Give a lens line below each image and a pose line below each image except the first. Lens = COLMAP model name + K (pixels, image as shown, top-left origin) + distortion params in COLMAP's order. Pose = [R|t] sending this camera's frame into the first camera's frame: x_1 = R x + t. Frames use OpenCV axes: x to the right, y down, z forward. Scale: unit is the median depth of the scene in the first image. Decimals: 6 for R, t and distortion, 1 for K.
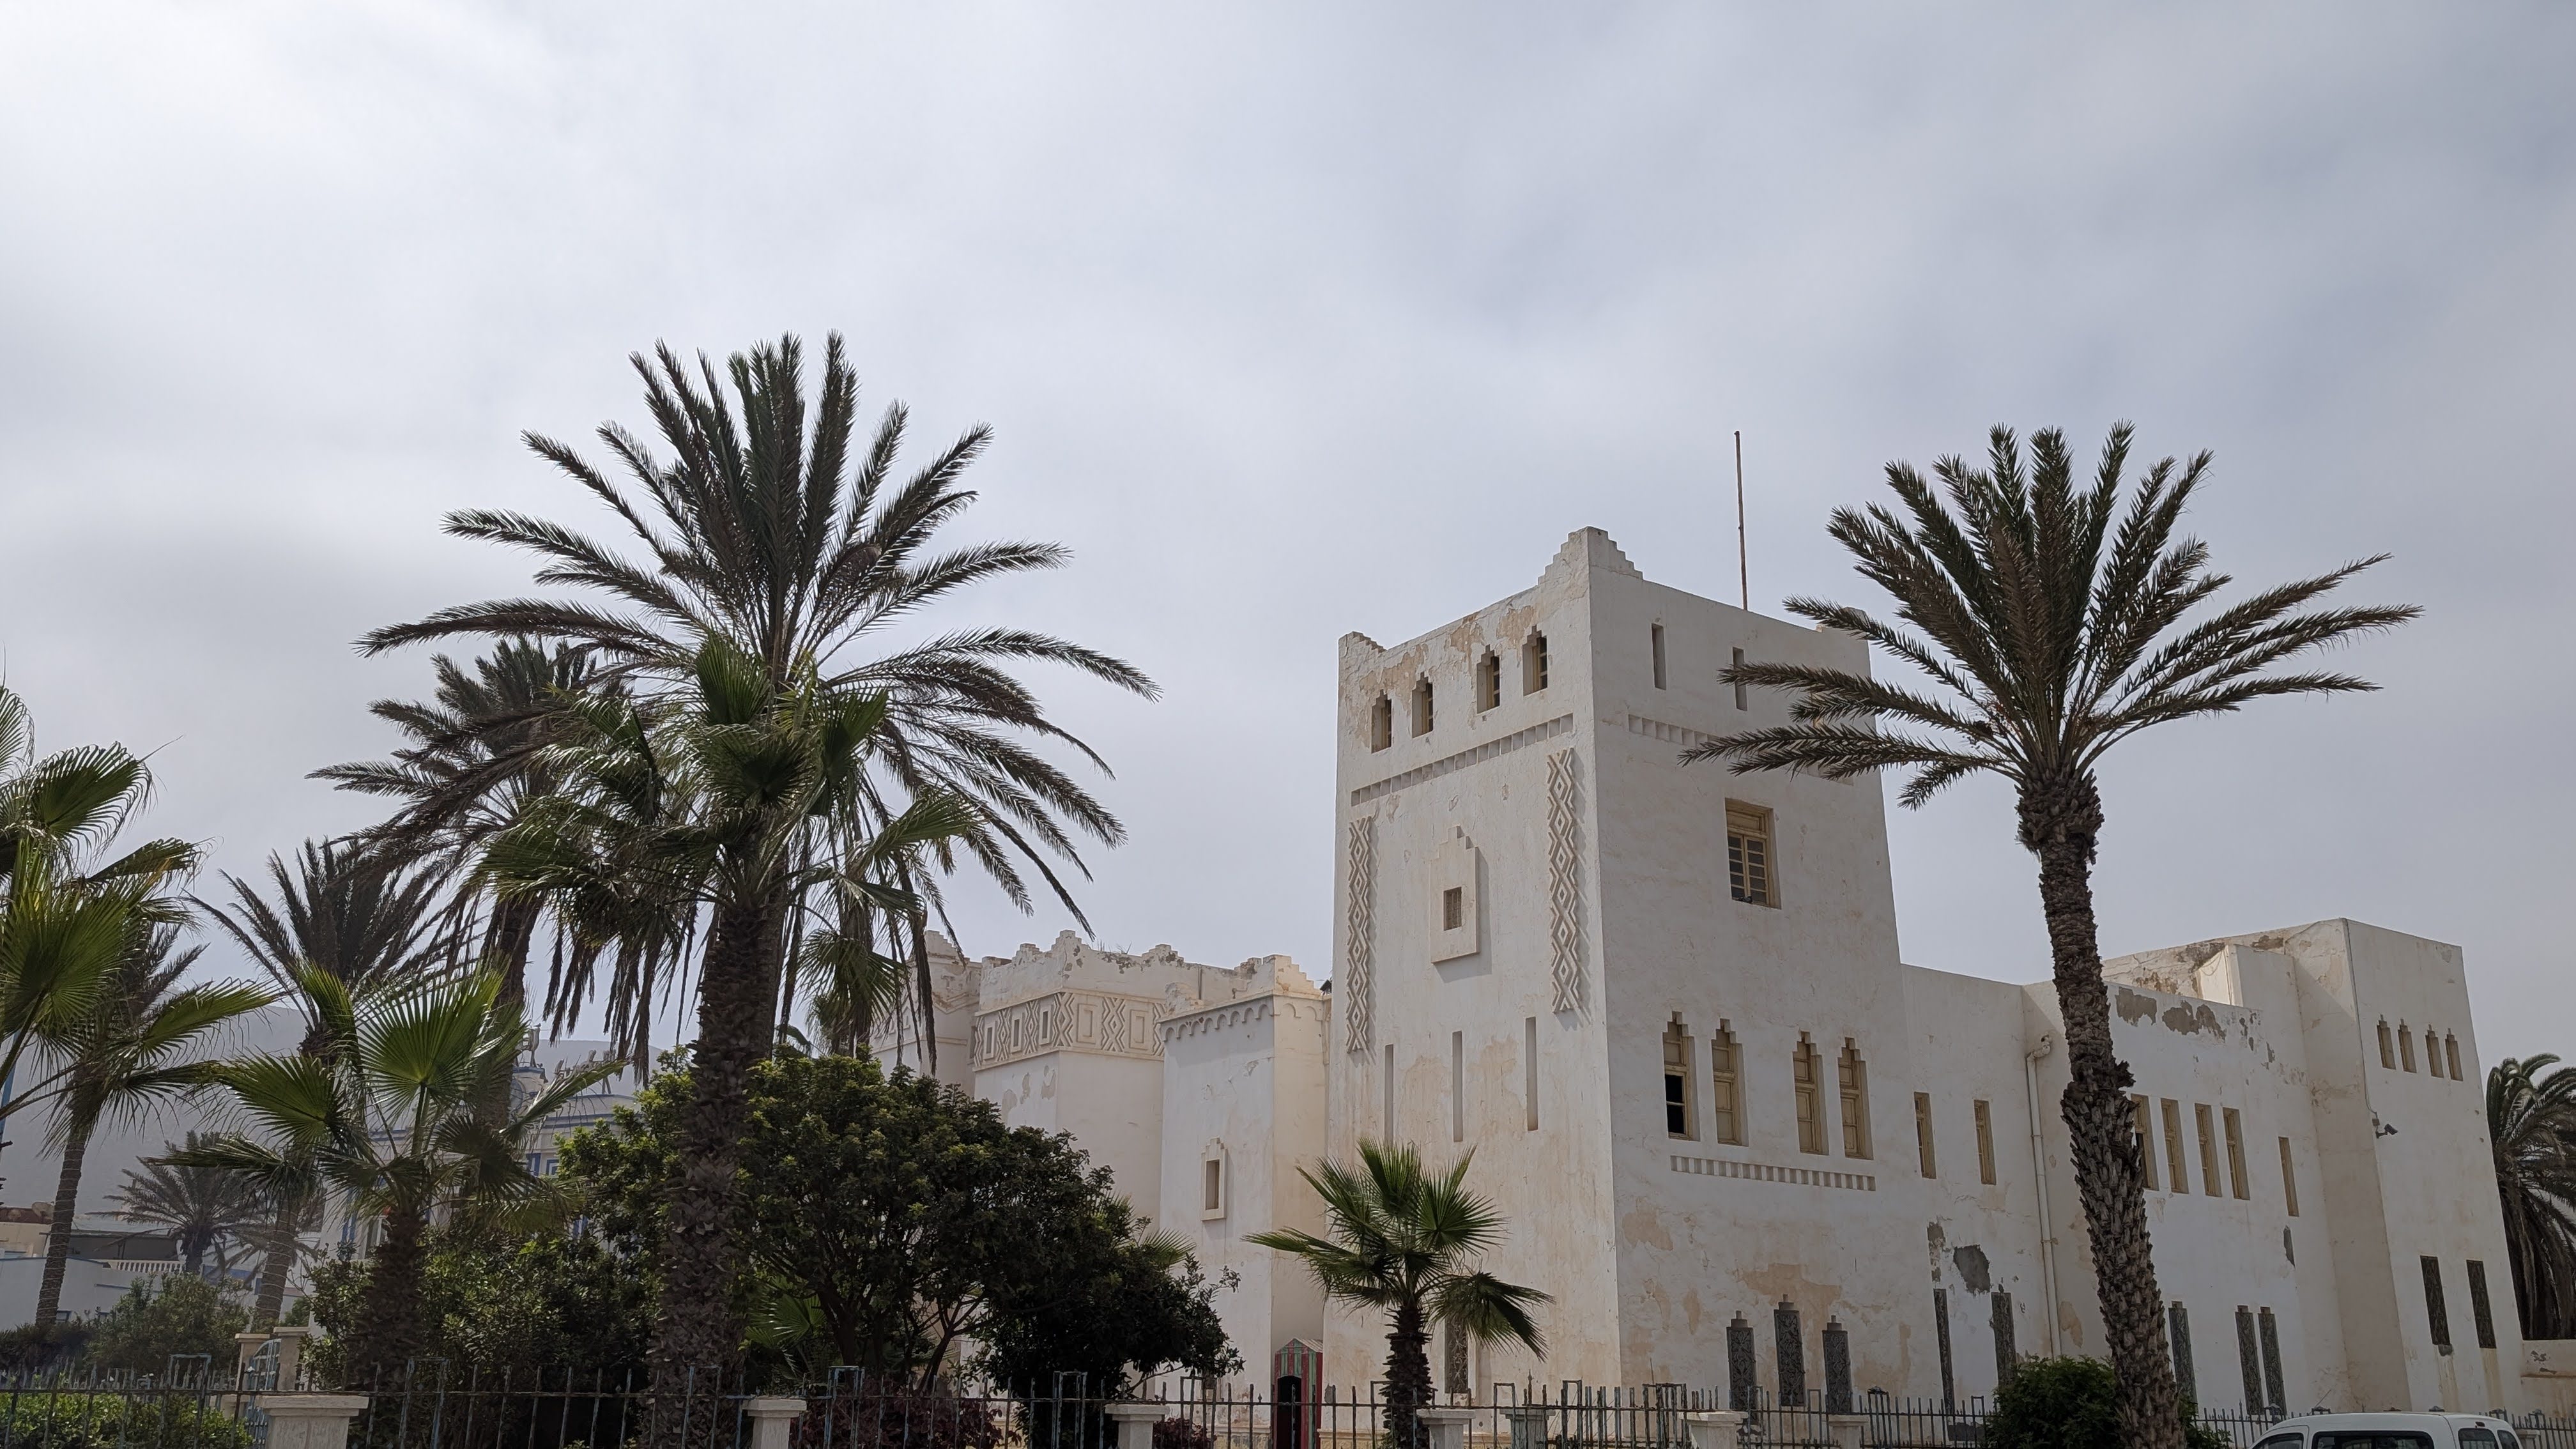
lens RADIAL K [[2225.0, 0, 1288.0], [0, 2225.0, 724.5], [0, 0, 1]] dist [0.134808, -0.376878]
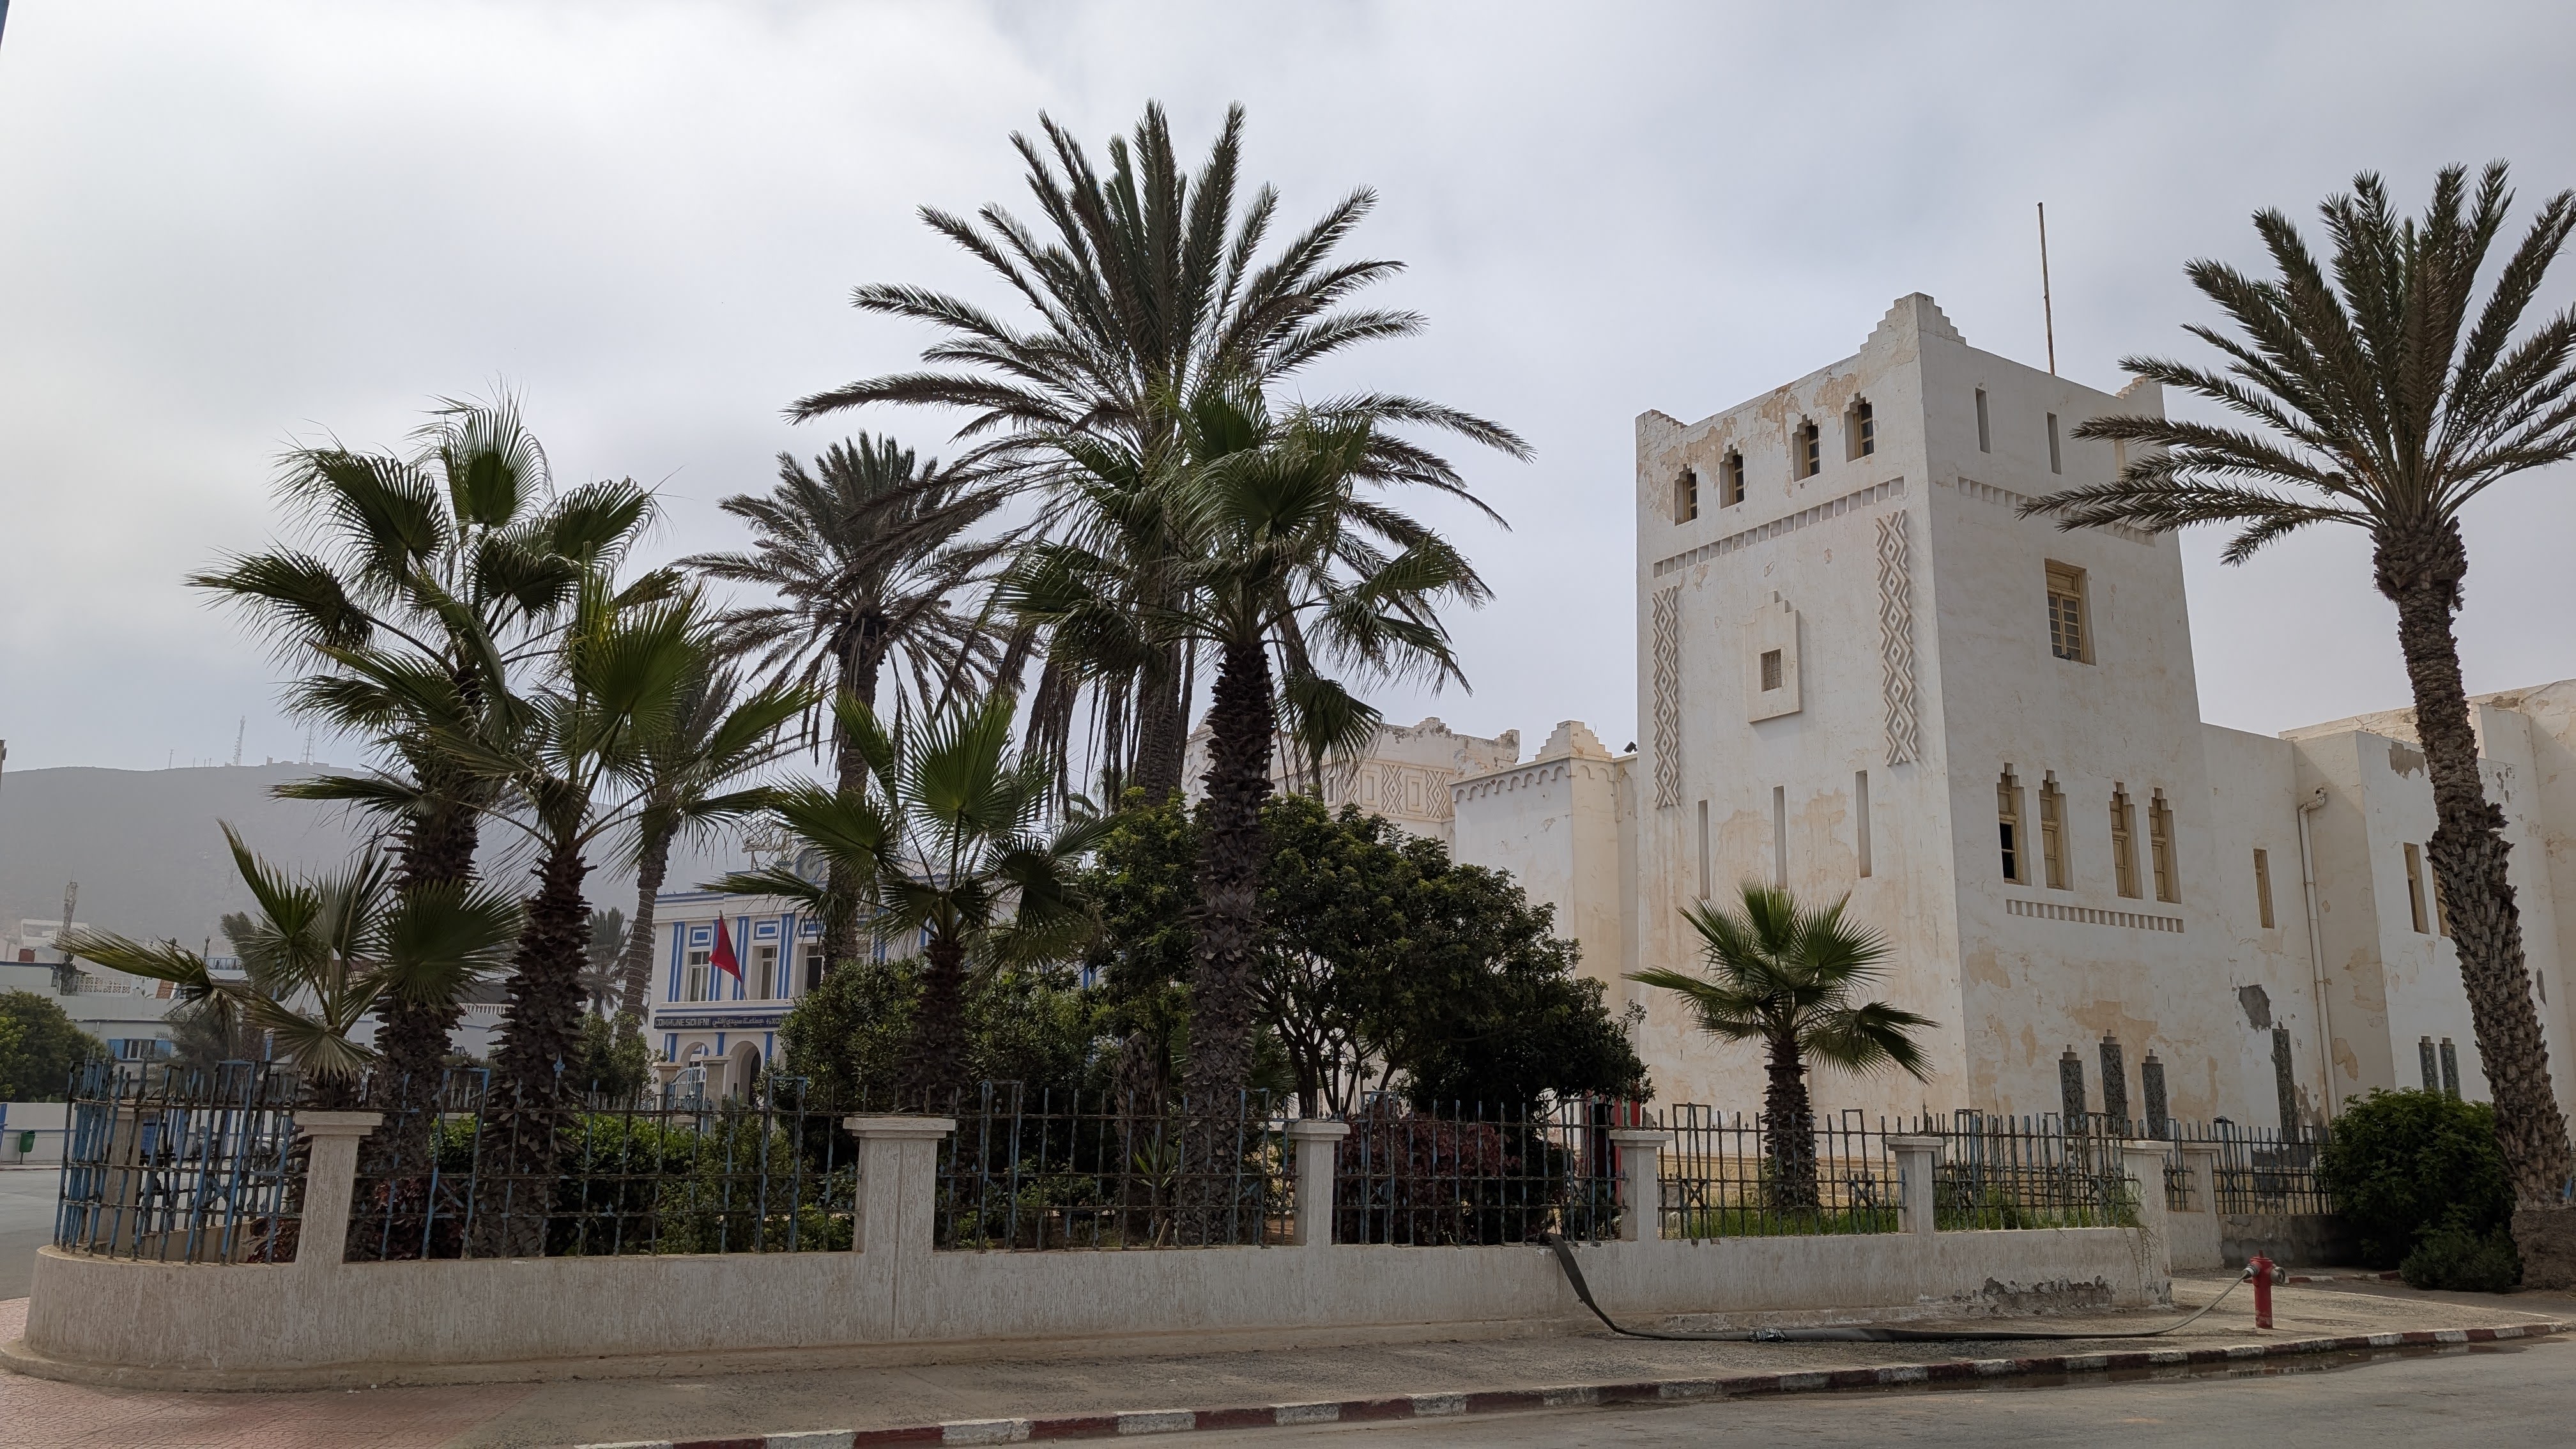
lens RADIAL K [[1941.0, 0, 1288.0], [0, 1941.0, 724.5], [0, 0, 1]] dist [0.059475, -0.071310]
pose [[0.998178, -0.008137, -0.059782, -0.104981], [0.013492, 0.995876, 0.089719, 0.025042], [0.058806, -0.090362, 0.994171, 0.083793]]
